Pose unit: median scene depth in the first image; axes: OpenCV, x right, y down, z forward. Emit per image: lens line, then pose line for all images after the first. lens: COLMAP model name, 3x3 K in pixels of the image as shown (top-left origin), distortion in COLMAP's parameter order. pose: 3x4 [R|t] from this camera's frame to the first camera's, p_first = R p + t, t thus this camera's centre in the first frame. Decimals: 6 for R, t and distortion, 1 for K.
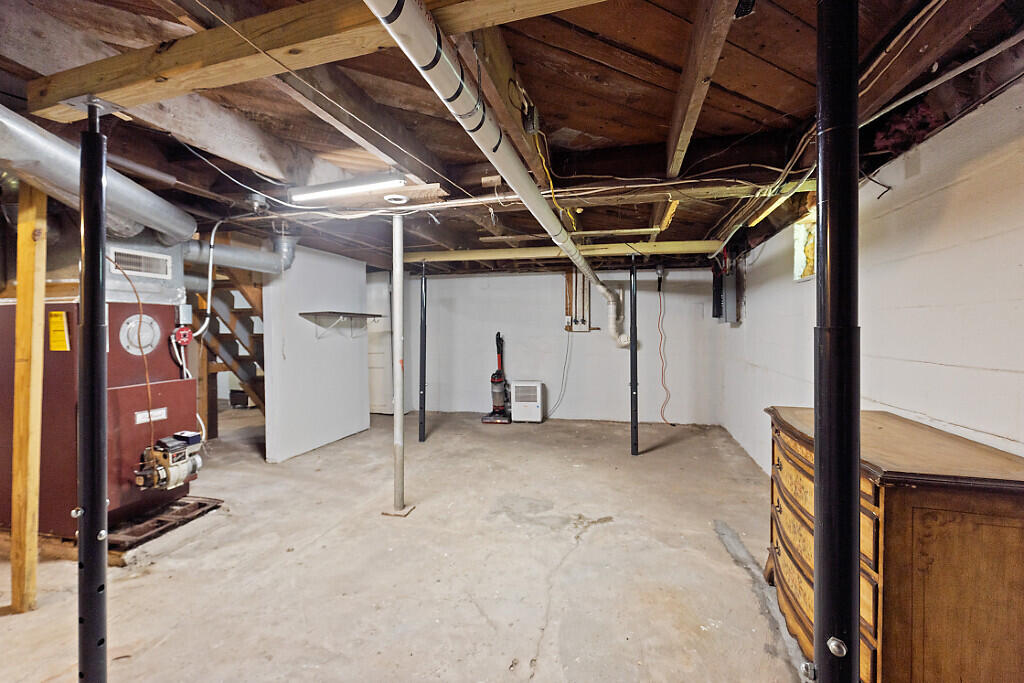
lens RADIAL K [[465.8, 0, 510.5], [0, 465.8, 326.0], [0, 0, 1]] dist [0.002660, -0.000458]
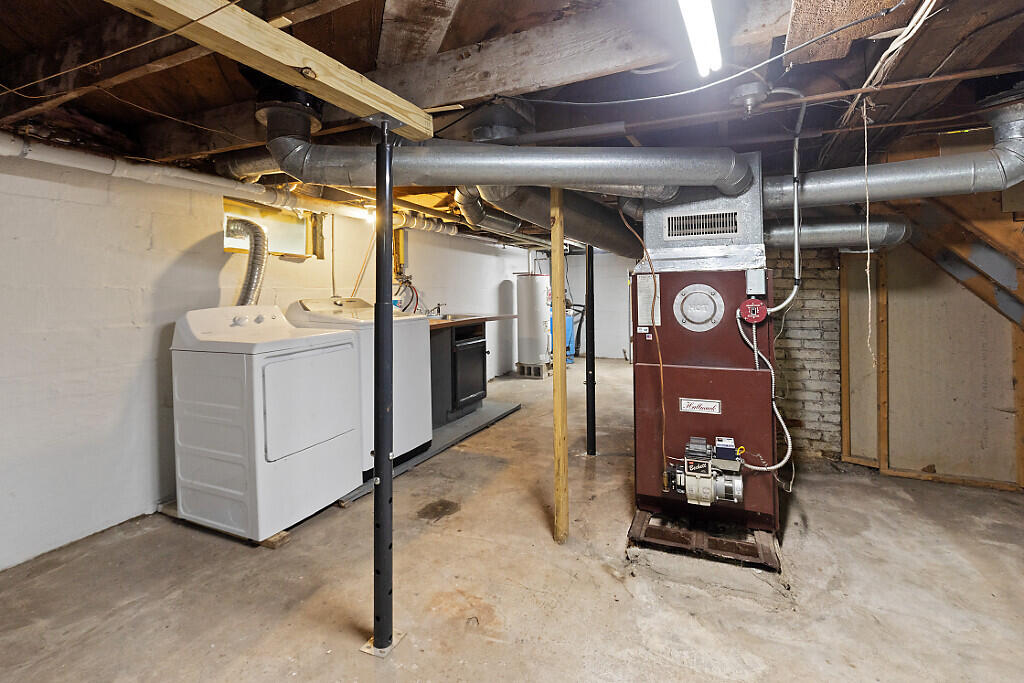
lens RADIAL K [[481.5, 0, 511.2], [0, 481.5, 282.9], [0, 0, 1]] dist [0.002125, -0.000047]
pose [[-0.200138, -0.019630, -0.979571, 0.136460], [0.012733, 0.999663, -0.022635, -0.011002], [0.979685, -0.017003, -0.199821, 0.821339]]
